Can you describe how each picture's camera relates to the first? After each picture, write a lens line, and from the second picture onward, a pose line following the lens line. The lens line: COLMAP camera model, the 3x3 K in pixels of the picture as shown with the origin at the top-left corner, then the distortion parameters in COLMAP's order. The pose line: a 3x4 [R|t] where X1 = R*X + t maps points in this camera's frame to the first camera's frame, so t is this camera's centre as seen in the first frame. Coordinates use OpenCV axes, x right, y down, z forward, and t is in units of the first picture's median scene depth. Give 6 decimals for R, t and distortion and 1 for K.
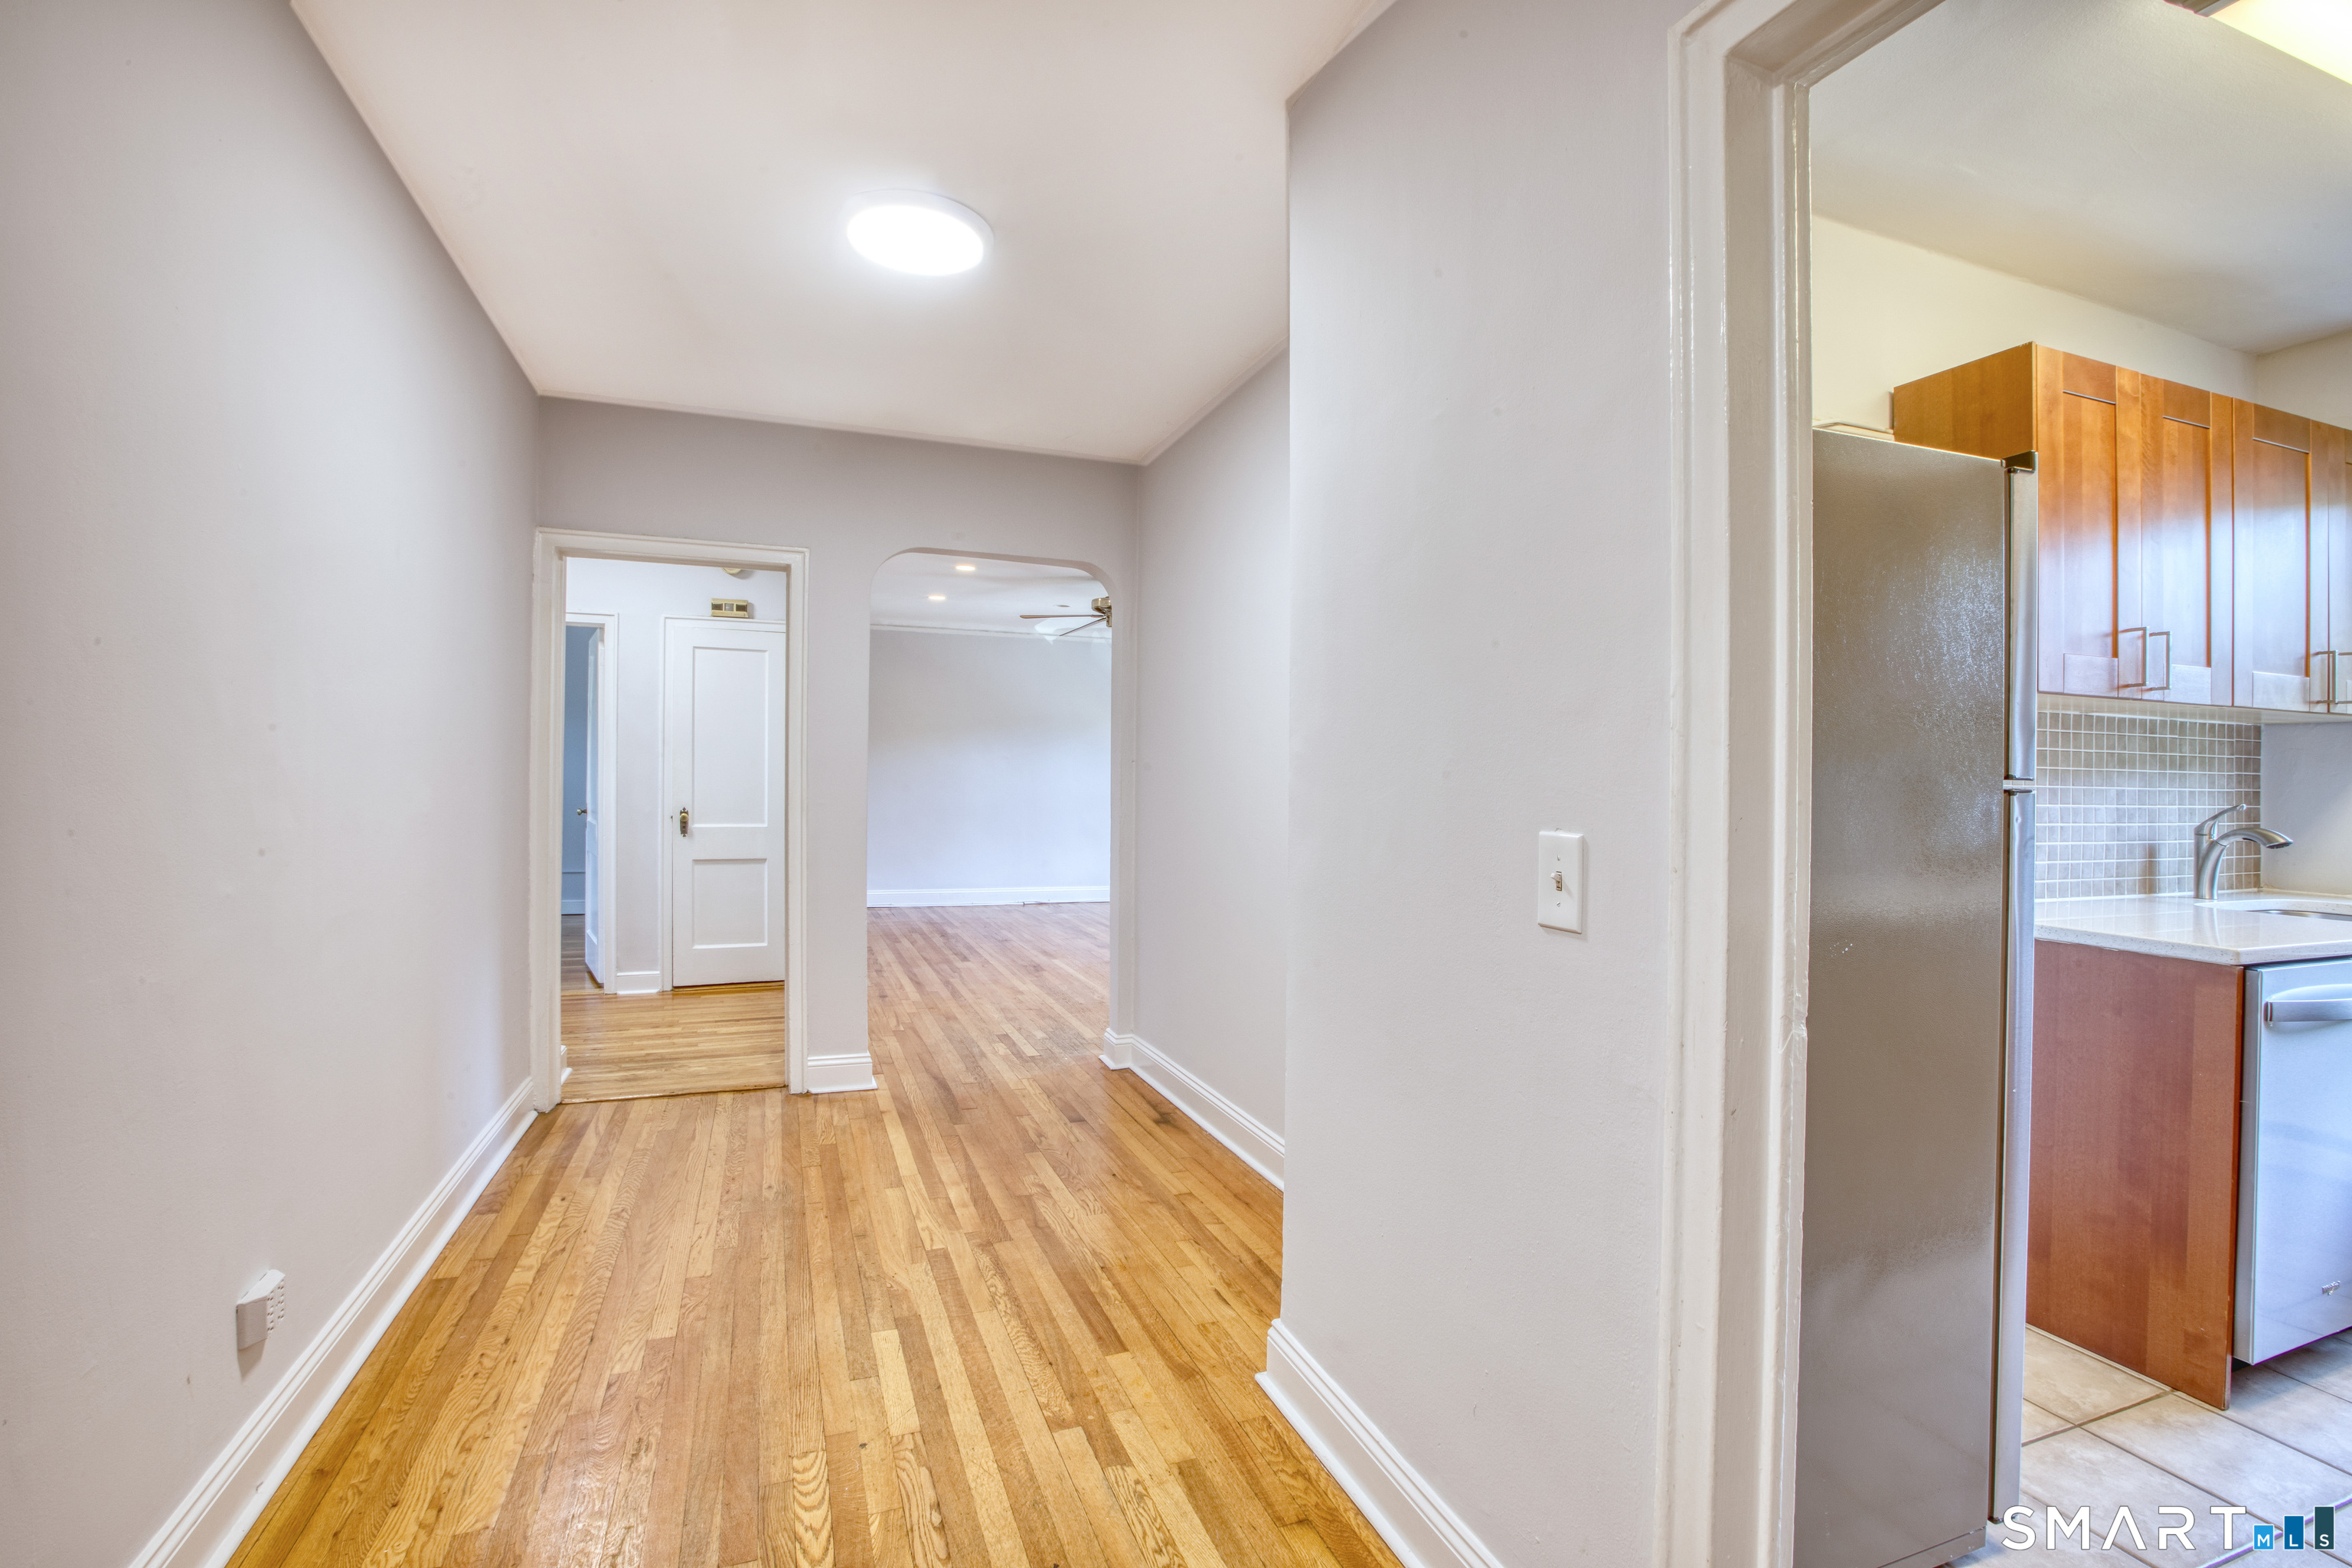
lens RADIAL K [[1060.8, 0, 1176.0], [0, 1060.8, 784.0], [0, 0, 1]] dist [-0.048526, 0.021173]
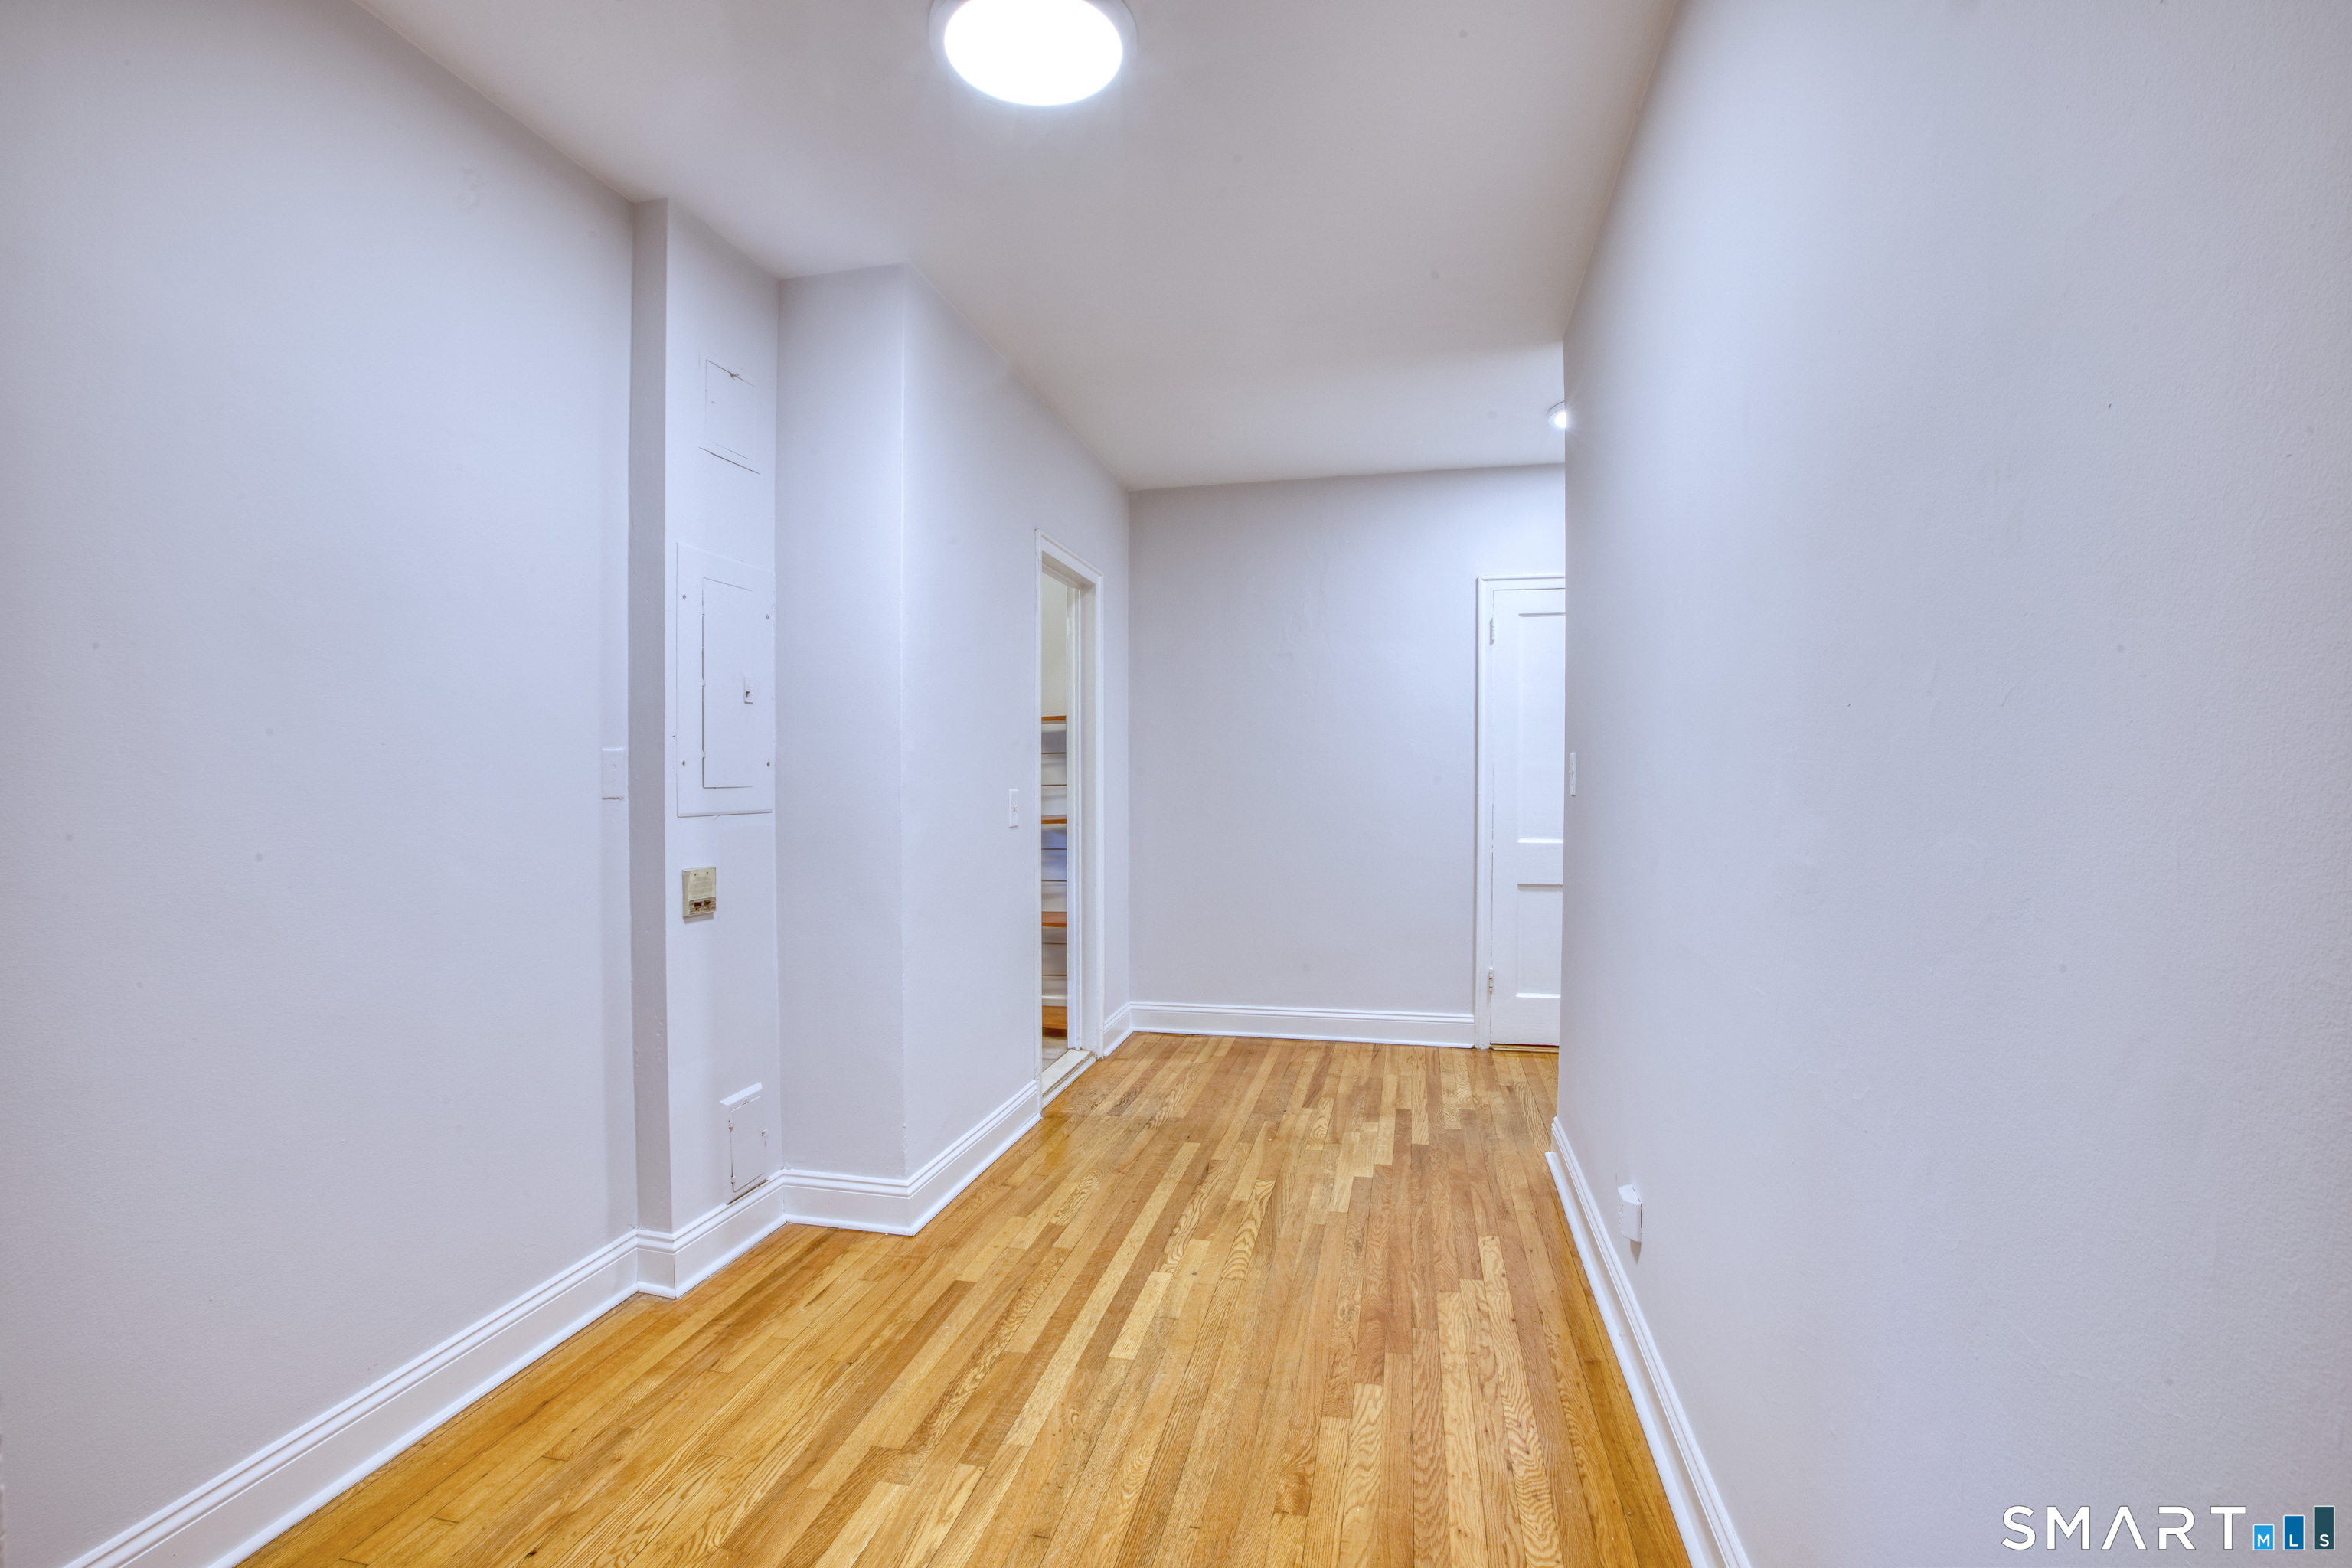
lens RADIAL K [[1060.8, 0, 1176.0], [0, 1060.8, 784.0], [0, 0, 1]] dist [-0.048526, 0.021173]
pose [[-0.835582, -0.019364, 0.549024, -0.879994], [-0.005719, 0.999631, 0.026553, -0.028287], [-0.549336, 0.019047, -0.835385, 1.853703]]
